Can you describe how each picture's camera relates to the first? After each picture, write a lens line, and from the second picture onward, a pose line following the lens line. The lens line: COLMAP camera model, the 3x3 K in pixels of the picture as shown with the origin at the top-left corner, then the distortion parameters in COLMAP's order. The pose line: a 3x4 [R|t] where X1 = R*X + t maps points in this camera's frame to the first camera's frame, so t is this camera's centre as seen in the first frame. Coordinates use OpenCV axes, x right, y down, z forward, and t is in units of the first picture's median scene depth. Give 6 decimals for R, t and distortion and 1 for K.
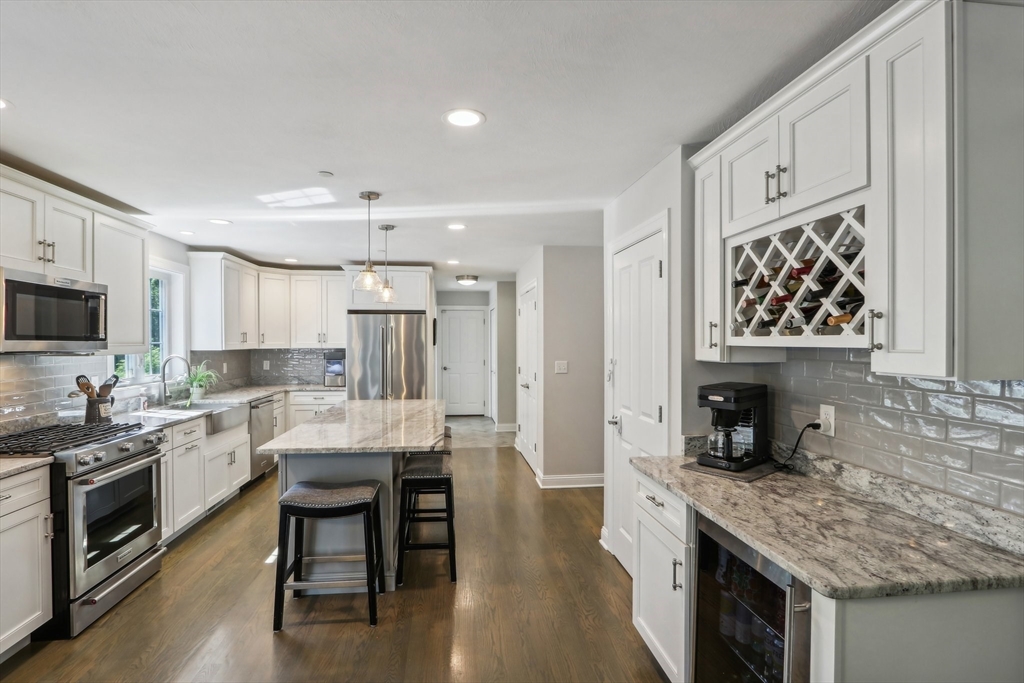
lens RADIAL K [[497.6, 0, 502.7], [0, 497.6, 341.4], [0, 0, 1]] dist [-0.017804, 0.003166]
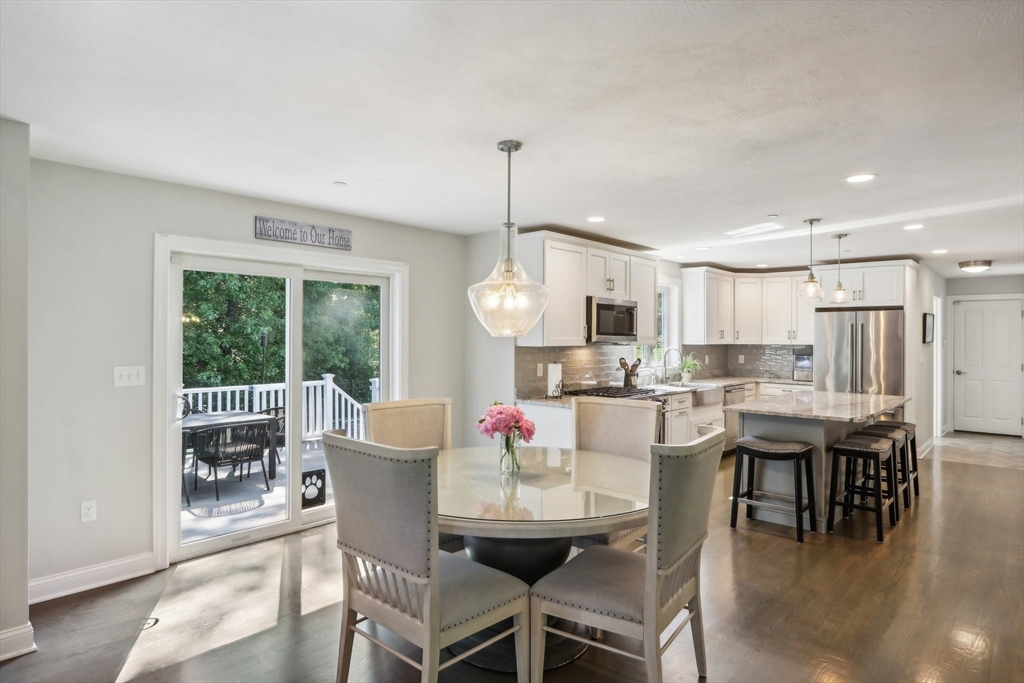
lens RADIAL K [[592.3, 0, 509.6], [0, 592.3, 341.2], [0, 0, 1]] dist [-0.002506, 0.002078]
pose [[0.667066, 0.009374, -0.744940, 0.328691], [-0.007660, 0.999954, 0.005725, 0.006723], [0.744960, 0.001887, 0.667107, -0.548936]]
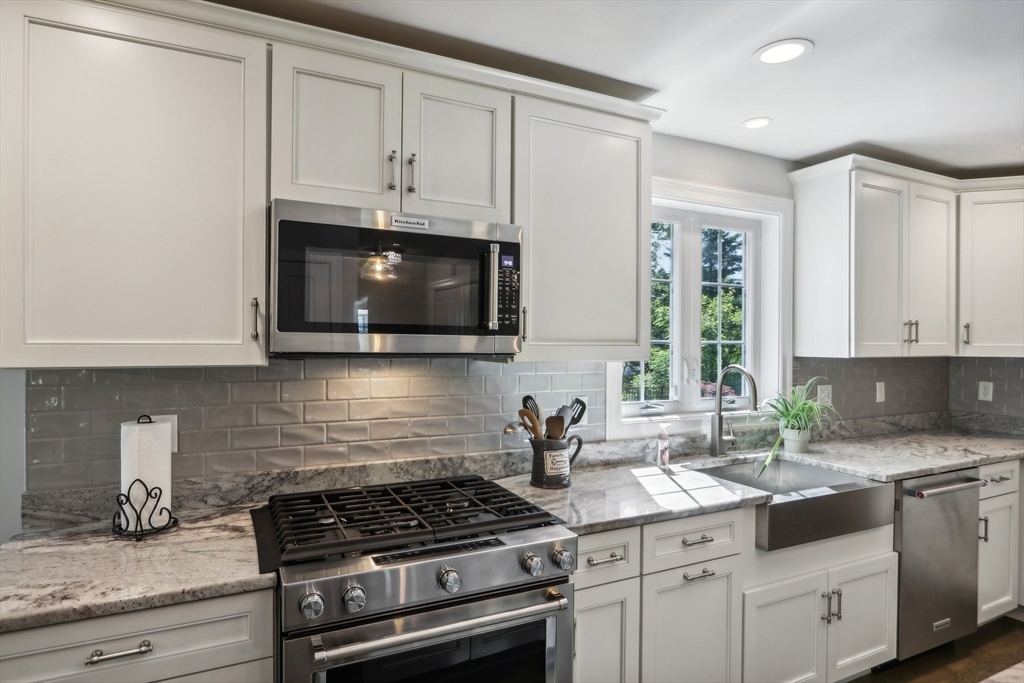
lens RADIAL K [[567.4, 0, 520.8], [0, 567.4, 342.5], [0, 0, 1]] dist [-0.013459, 0.000609]
pose [[0.343508, 0.007351, -0.939121, -0.231390], [-0.007890, 0.999957, 0.004941, 0.003613], [0.939116, 0.005712, 0.343552, 0.746268]]
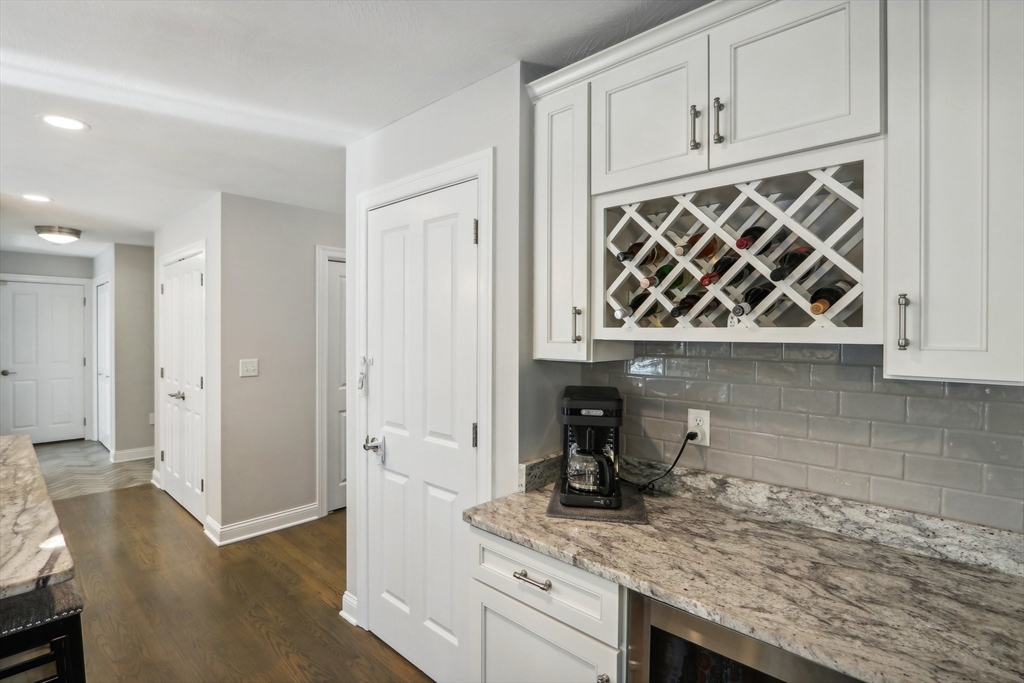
lens RADIAL K [[497.6, 0, 512.6], [0, 497.6, 335.4], [0, 0, 1]] dist [-0.017804, 0.003166]
pose [[0.761690, 0.002135, 0.647938, -0.079798], [-0.005964, 0.999975, 0.003717, 0.000172], [-0.647914, -0.006695, 0.761684, 0.318541]]
